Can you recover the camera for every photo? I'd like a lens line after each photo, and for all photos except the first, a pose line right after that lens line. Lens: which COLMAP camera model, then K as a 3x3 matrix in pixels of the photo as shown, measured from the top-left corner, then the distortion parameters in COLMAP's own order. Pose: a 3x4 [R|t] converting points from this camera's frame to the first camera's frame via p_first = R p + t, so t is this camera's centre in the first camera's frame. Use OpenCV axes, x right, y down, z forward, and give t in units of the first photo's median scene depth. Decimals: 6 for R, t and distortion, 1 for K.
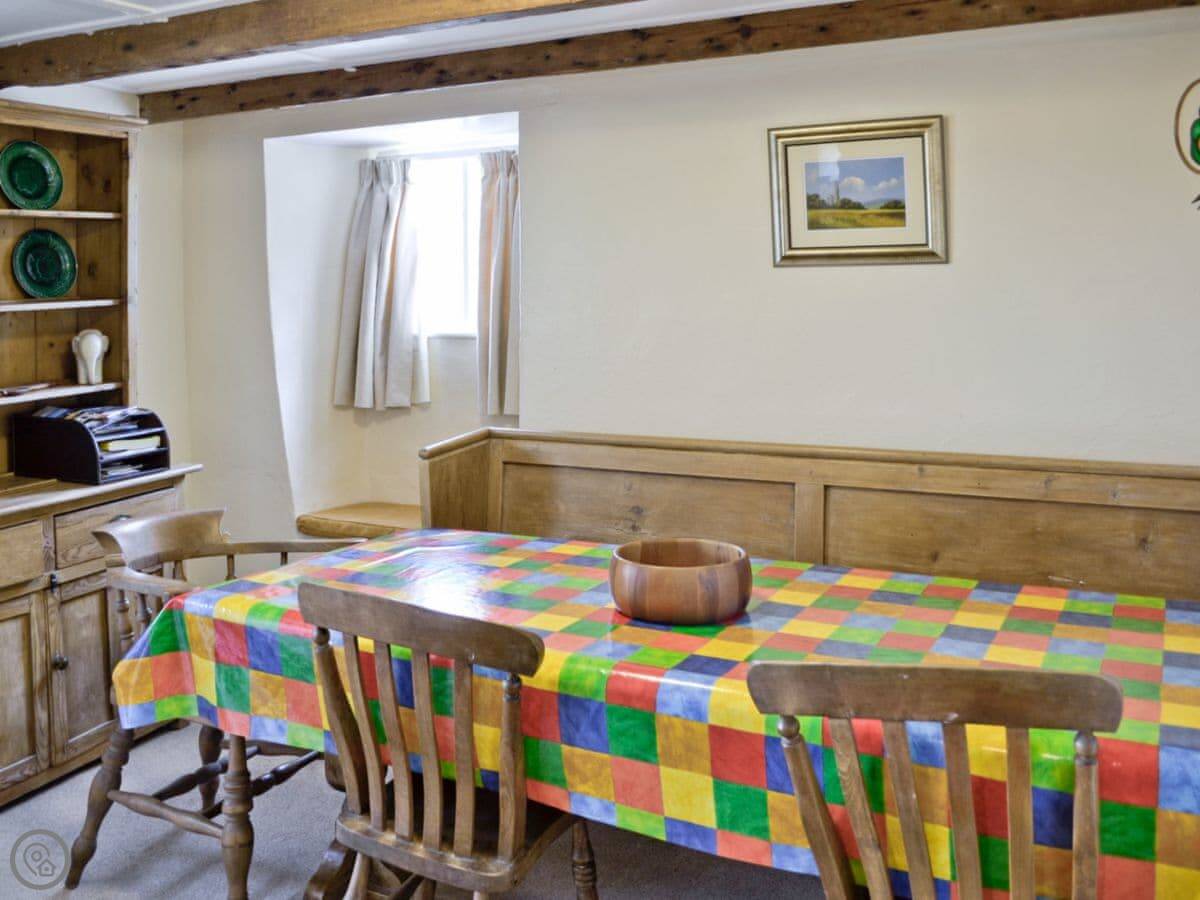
lens RADIAL K [[1102.4, 0, 600.1], [0, 1102.4, 322.5], [0, 0, 1]] dist [-0.021945, 0.007738]
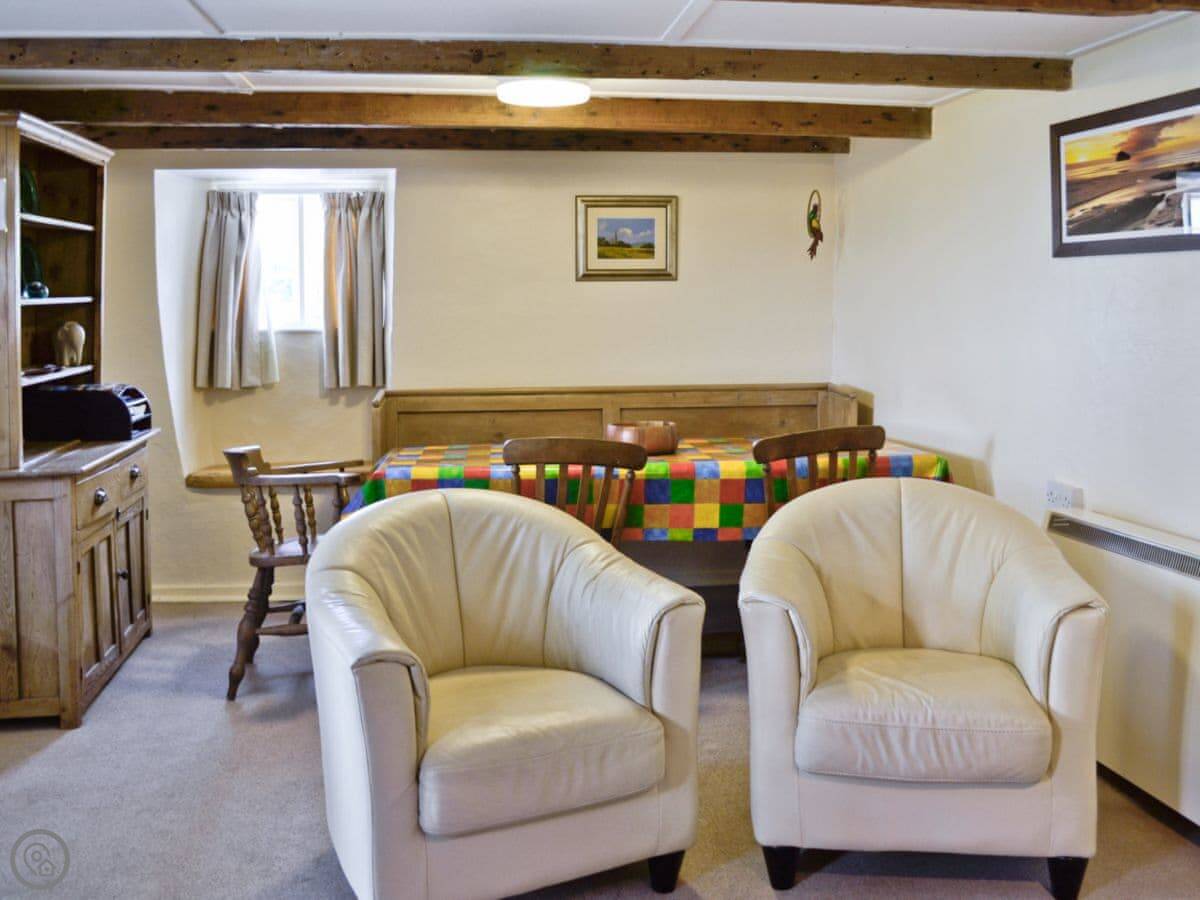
lens RADIAL K [[1128.0, 0, 600.0], [0, 1128.0, 450.0], [0, 0, 1]] dist [-0.014906, 0.006283]
pose [[0.828692, -0.060731, 0.556400, -0.783288], [0.015736, 0.996231, 0.085302, 0.059261], [-0.559484, -0.061934, 0.826524, -0.433508]]
